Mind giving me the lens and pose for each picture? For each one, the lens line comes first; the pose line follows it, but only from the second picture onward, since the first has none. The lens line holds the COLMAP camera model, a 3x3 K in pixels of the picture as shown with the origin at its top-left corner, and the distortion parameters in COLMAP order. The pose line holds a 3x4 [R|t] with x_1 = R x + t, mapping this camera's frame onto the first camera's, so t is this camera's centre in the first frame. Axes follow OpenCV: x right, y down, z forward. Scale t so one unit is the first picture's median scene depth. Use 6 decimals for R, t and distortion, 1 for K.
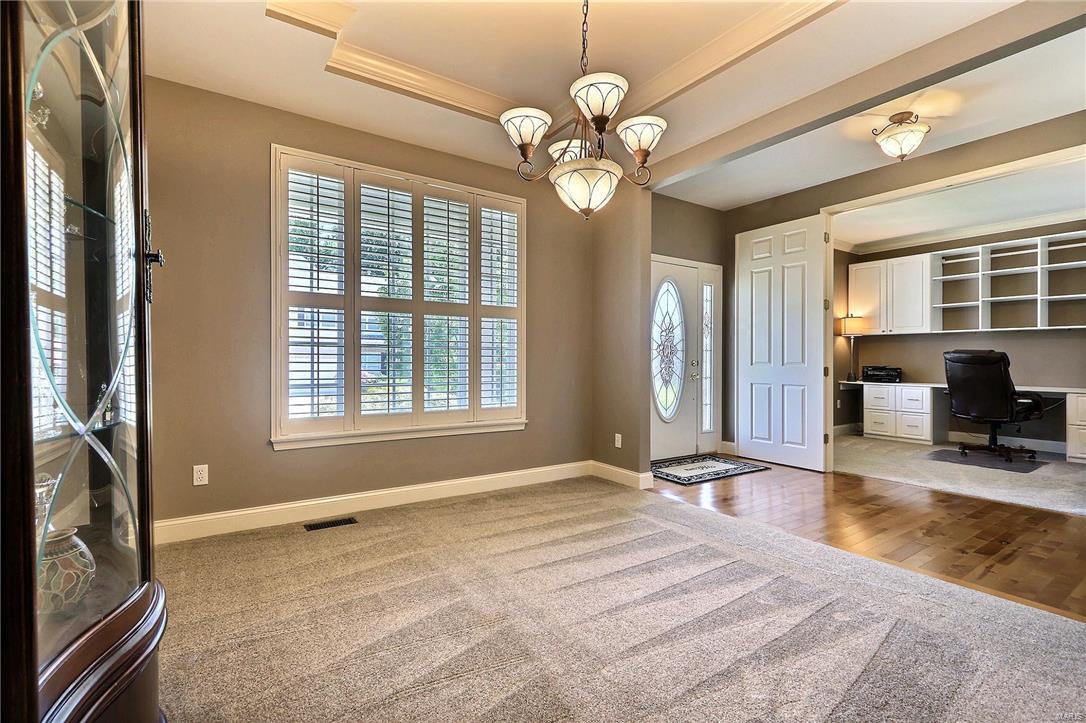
lens RADIAL K [[492.8, 0, 543.0], [0, 492.8, 361.5], [0, 0, 1]] dist [-0.000311, -0.000011]
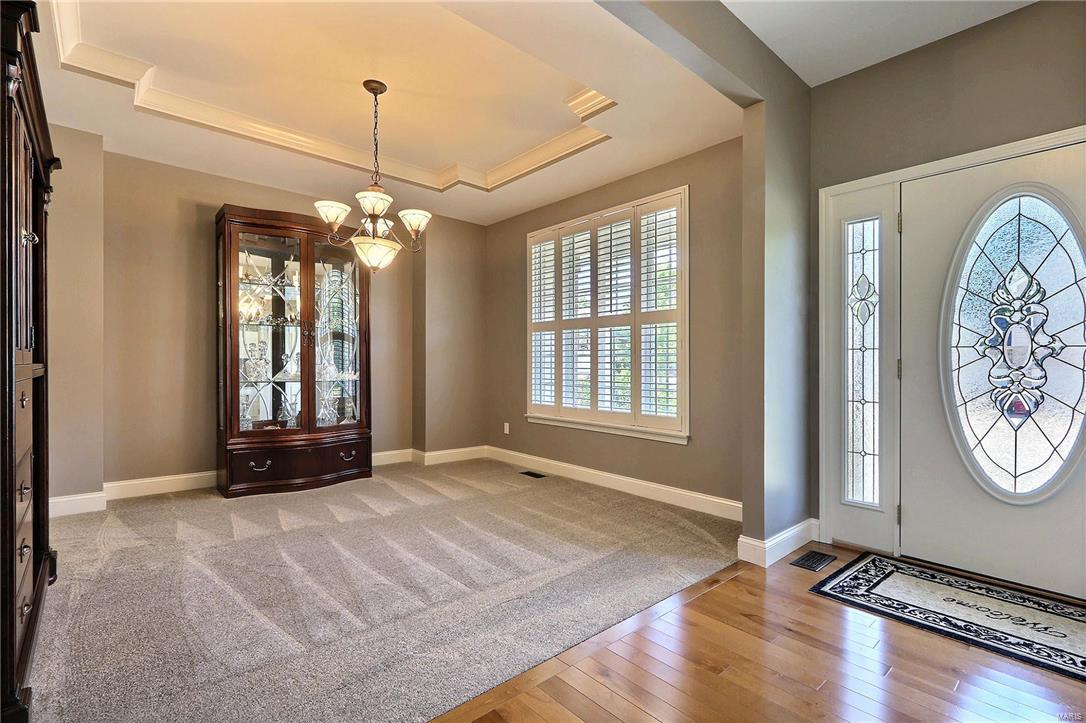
lens RADIAL K [[533.4, 0, 543.0], [0, 533.4, 361.5], [0, 0, 1]] dist [0.001962, -0.000113]
pose [[0.091525, -0.006721, -0.995780, 0.976391], [-0.005571, 0.999958, -0.007261, -0.004241], [0.995787, 0.006212, 0.091483, 0.715138]]
